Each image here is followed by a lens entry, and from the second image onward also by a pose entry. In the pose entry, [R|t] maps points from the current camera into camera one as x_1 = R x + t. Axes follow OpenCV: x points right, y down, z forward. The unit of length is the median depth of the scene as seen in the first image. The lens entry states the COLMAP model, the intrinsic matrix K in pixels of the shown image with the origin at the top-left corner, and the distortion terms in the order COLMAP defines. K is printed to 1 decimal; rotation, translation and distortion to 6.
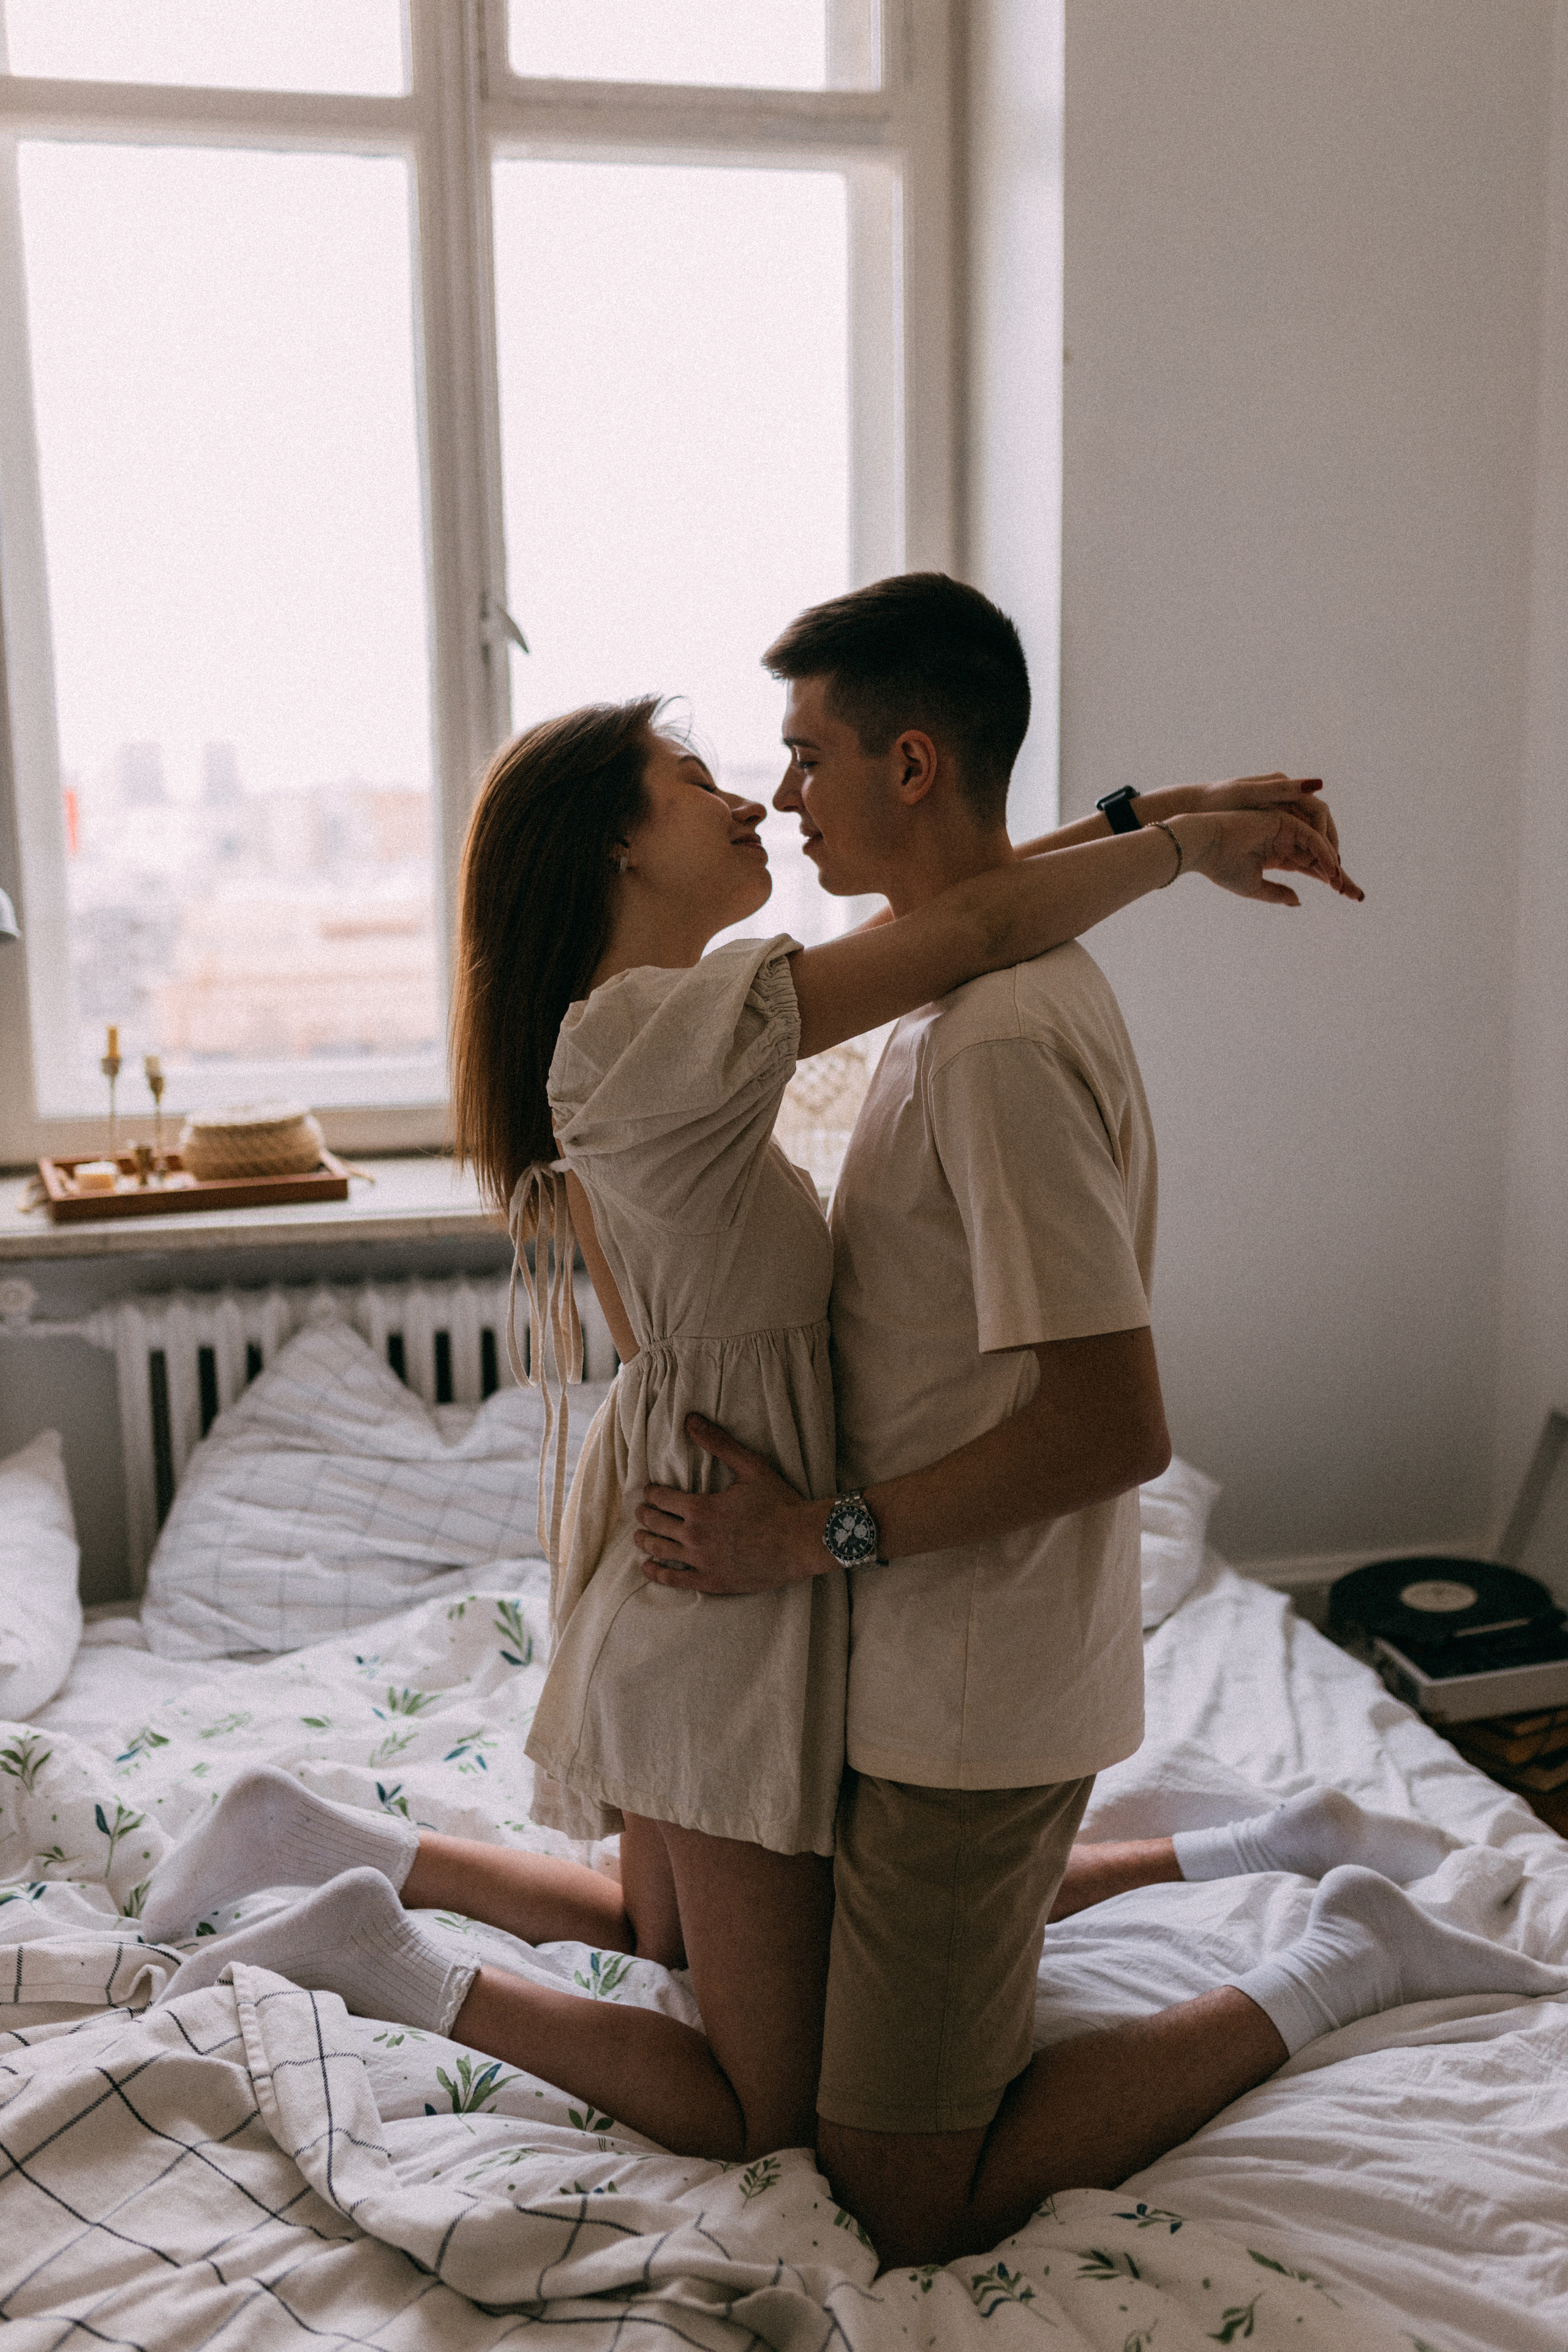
lens RADIAL K [[2183.1, 0, 778.2], [0, 2183.1, 1178.2], [0, 0, 1]] dist [-0.005778, -0.000355]
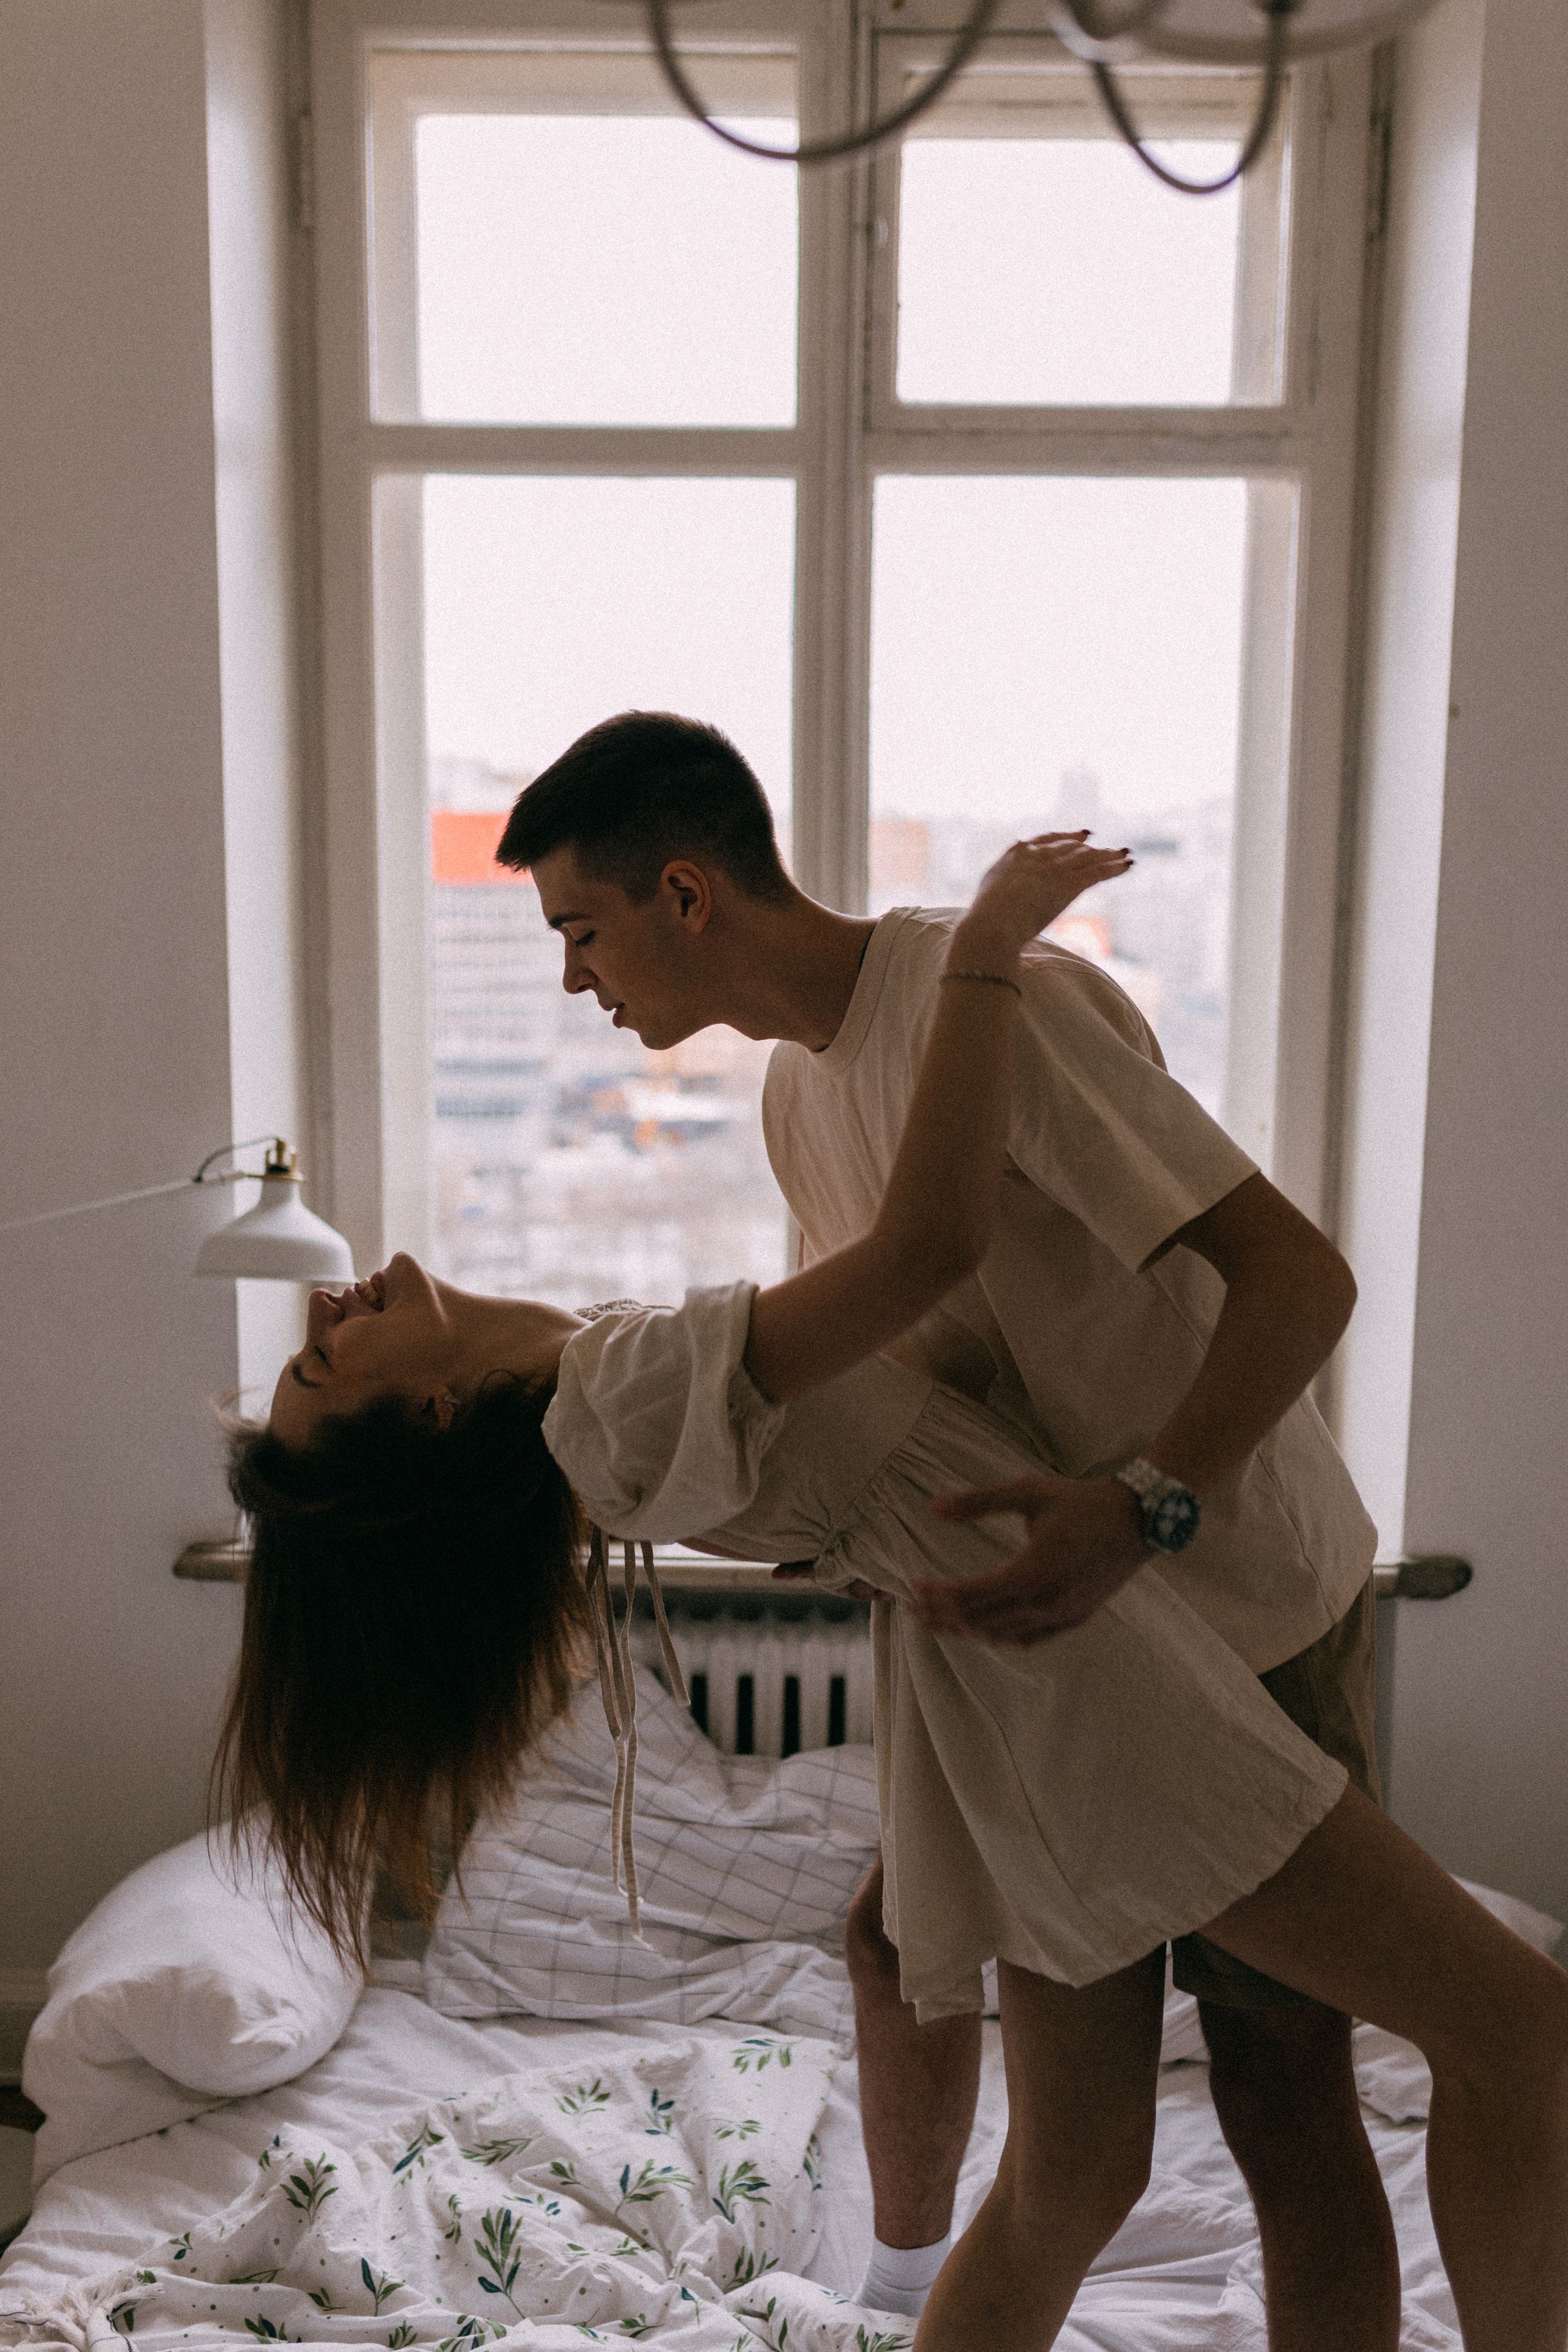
lens RADIAL K [[2271.2, 0, 784.0], [0, 2271.2, 1176.0], [0, 0, 1]] dist [-0.007102, -0.008138]
pose [[0.975790, 0.057453, -0.211029, 0.069909], [-0.061618, 0.998012, -0.013210, -0.150007], [0.209850, 0.025894, 0.977391, -0.009358]]
